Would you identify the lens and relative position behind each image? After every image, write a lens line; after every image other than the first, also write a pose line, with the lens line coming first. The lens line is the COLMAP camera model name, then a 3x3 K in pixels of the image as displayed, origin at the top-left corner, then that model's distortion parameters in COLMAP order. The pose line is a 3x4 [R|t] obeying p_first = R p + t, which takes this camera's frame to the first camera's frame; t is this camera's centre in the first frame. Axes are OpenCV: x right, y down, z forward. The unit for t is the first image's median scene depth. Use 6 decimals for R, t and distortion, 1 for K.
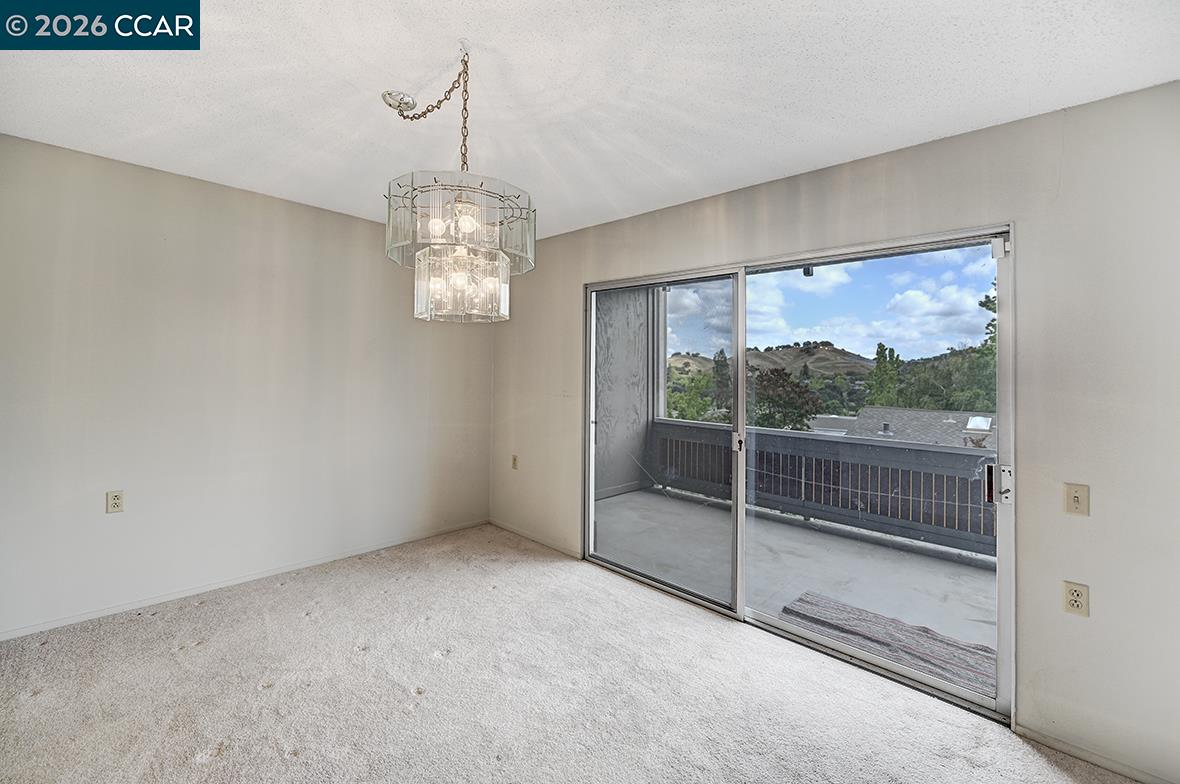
lens RADIAL K [[468.1, 0, 600.9], [0, 468.1, 376.0], [0, 0, 1]] dist [-0.000789, -0.000129]
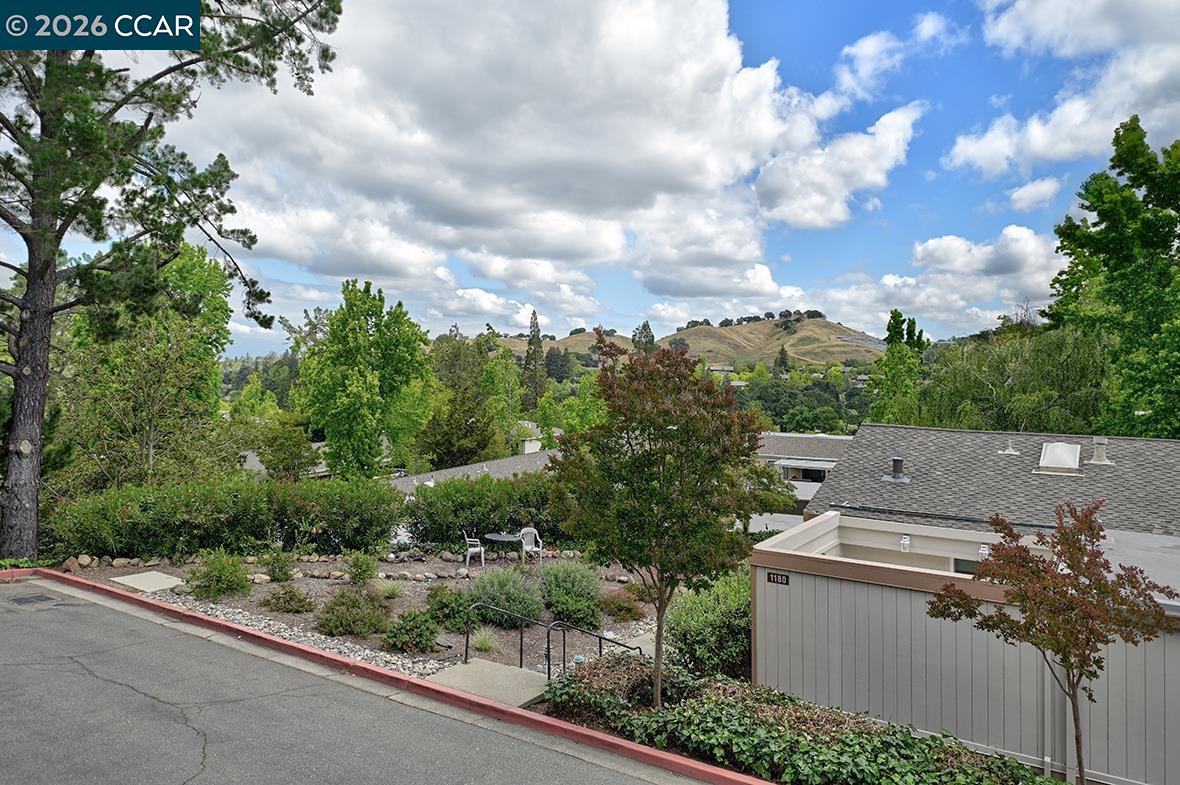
lens RADIAL K [[808.1, 0, 609.2], [0, 808.1, 369.1], [0, 0, 1]] dist [-0.002296, -0.001111]
pose [[0.980386, -0.006371, 0.196983, 0.423514], [0.006310, 0.999980, 0.000938, 0.001899], [-0.196985, 0.000323, 0.980406, 0.661894]]
